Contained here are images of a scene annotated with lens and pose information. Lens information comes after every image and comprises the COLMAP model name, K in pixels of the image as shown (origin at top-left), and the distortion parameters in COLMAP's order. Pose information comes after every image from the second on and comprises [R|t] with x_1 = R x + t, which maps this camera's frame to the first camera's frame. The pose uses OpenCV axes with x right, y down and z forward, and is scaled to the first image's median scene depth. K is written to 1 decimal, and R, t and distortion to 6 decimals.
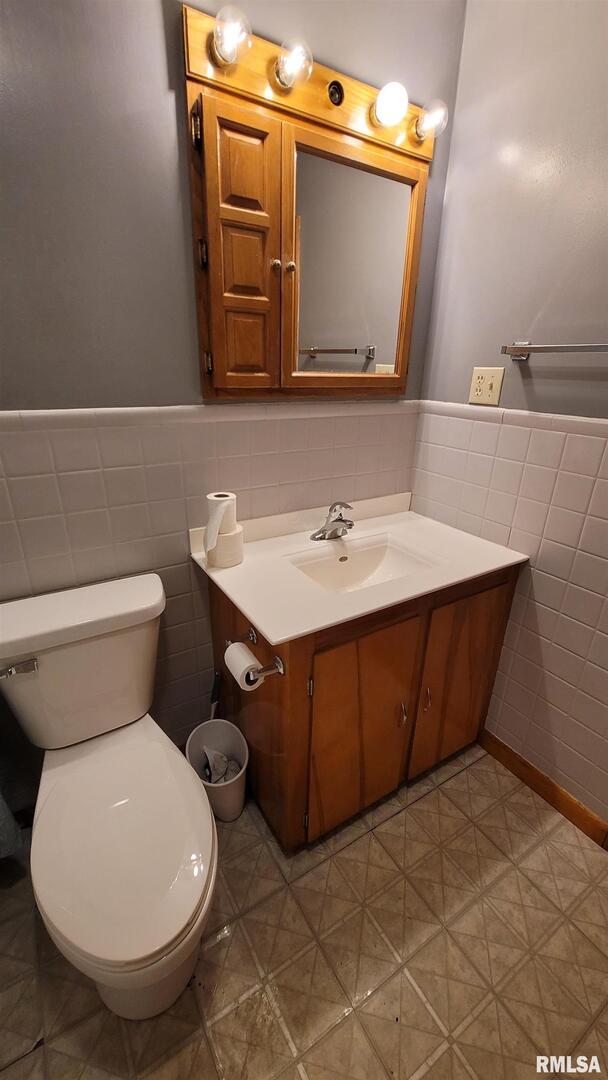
lens RADIAL K [[436.4, 0, 305.7], [0, 436.4, 542.1], [0, 0, 1]] dist [-0.003299, 0.001548]
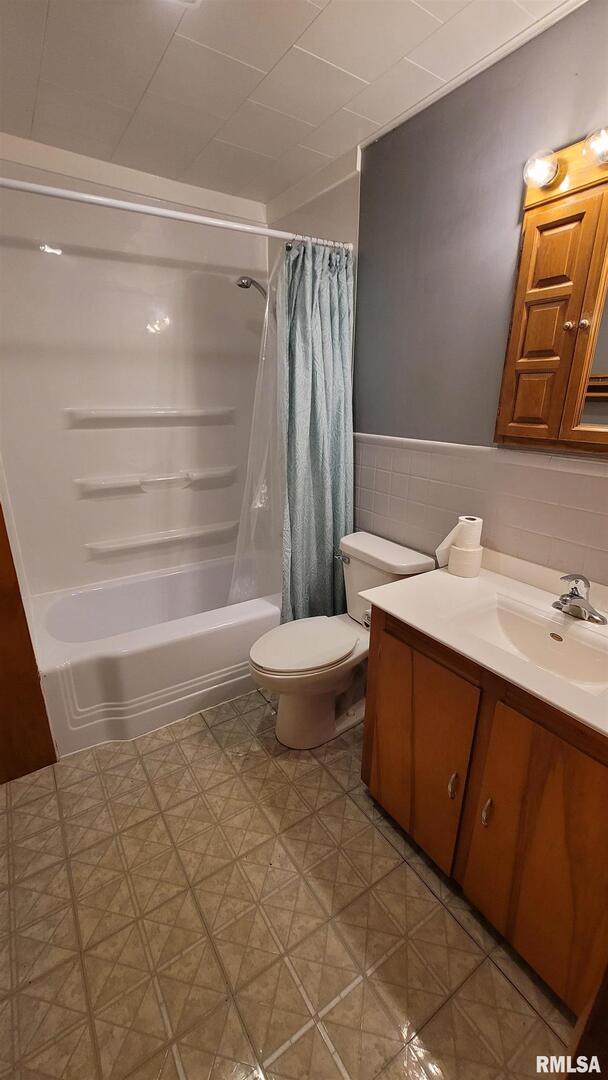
lens RADIAL K [[436.4, 0, 306.9], [0, 436.4, 542.1], [0, 0, 1]] dist [-0.003299, 0.001548]
pose [[0.030265, 0.296832, -0.954450, 1.004064], [-0.382299, 0.885721, 0.263335, -0.198388], [0.923543, 0.356915, 0.140285, 0.429120]]
